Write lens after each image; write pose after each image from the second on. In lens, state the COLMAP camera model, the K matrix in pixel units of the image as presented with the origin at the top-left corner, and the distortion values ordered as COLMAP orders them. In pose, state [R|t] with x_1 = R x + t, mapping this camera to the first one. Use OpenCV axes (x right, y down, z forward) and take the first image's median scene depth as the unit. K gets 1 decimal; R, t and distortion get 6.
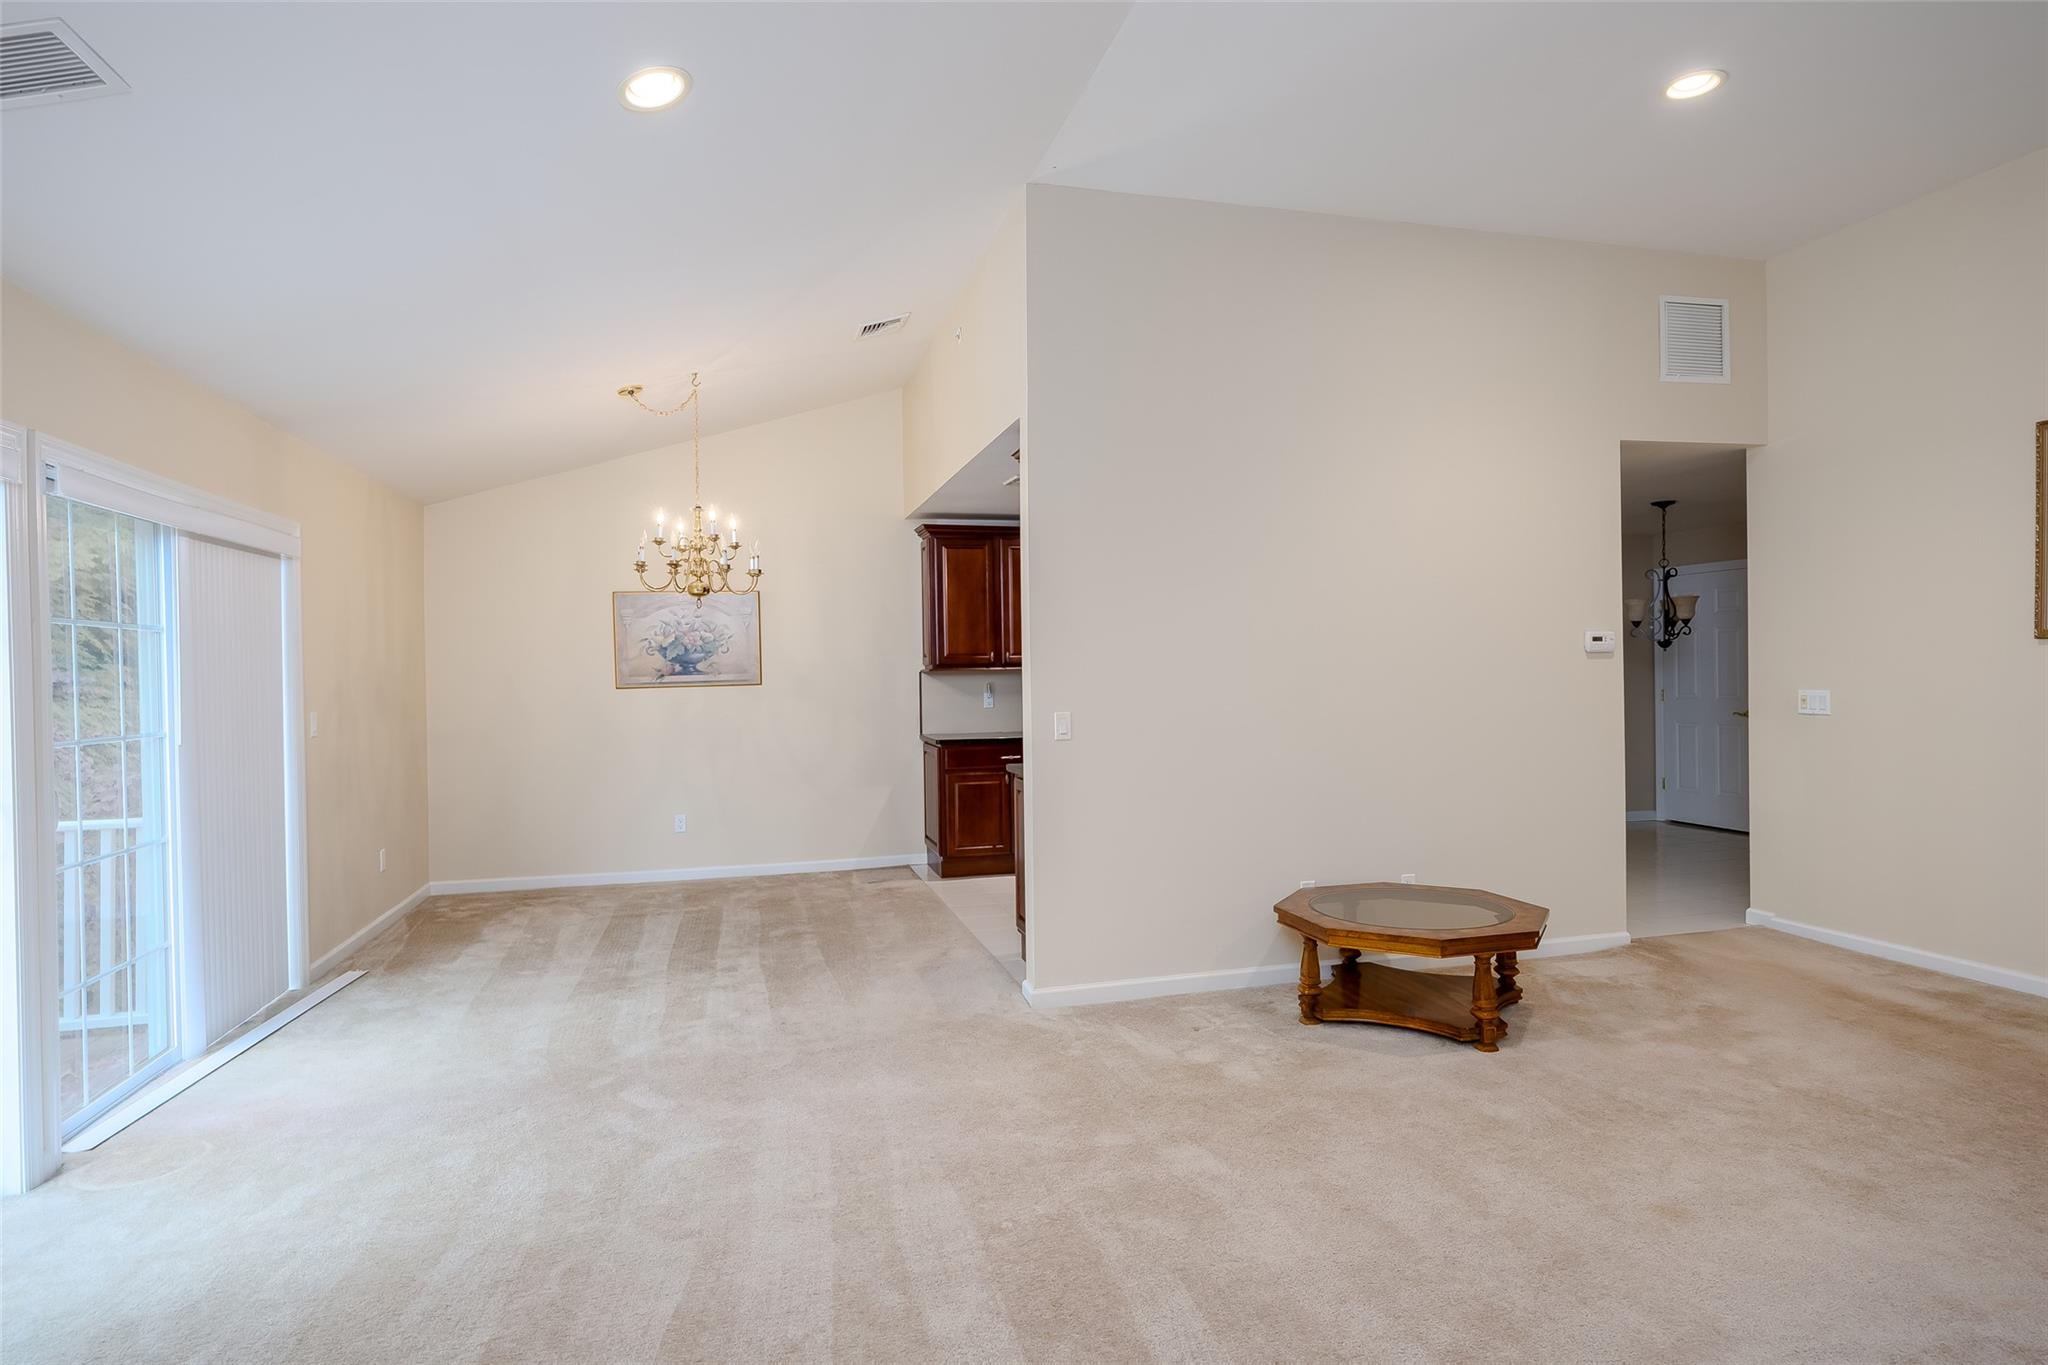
lens RADIAL K [[1102.9, 0, 1024.0], [0, 1102.9, 682.5], [0, 0, 1]] dist [-0.009967, -0.001489]
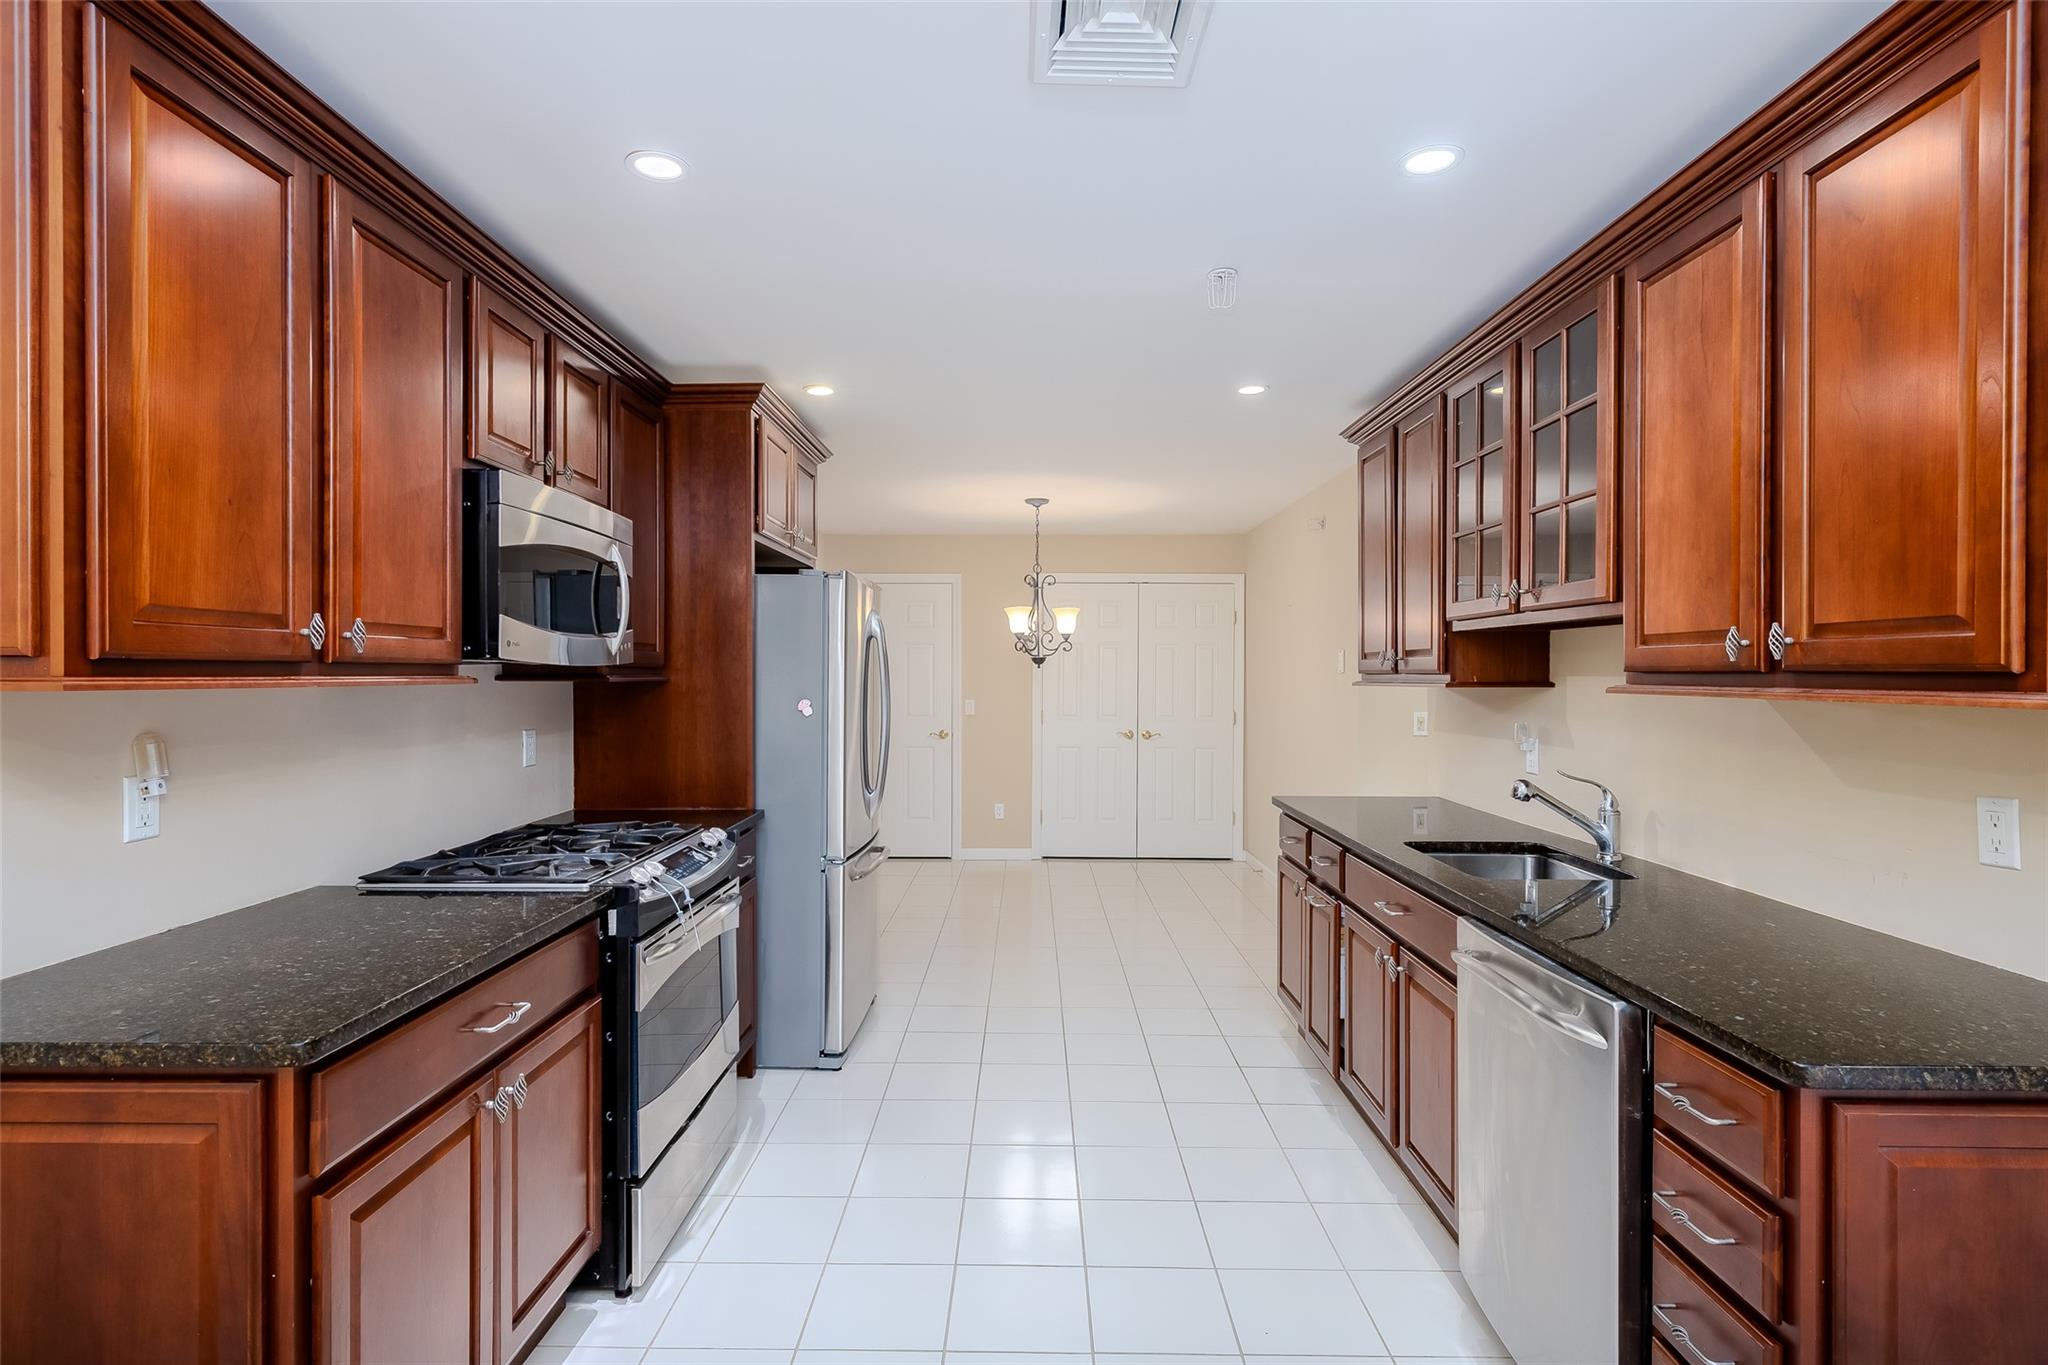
lens RADIAL K [[1025.1, 0, 1024.0], [0, 1025.1, 682.5], [0, 0, 1]] dist [0.000612, 0.000227]
pose [[0.269667, 0.009053, 0.962911, -0.208045], [0.004704, 0.999931, -0.010719, -0.008744], [-0.962942, 0.007420, 0.269606, 0.788588]]
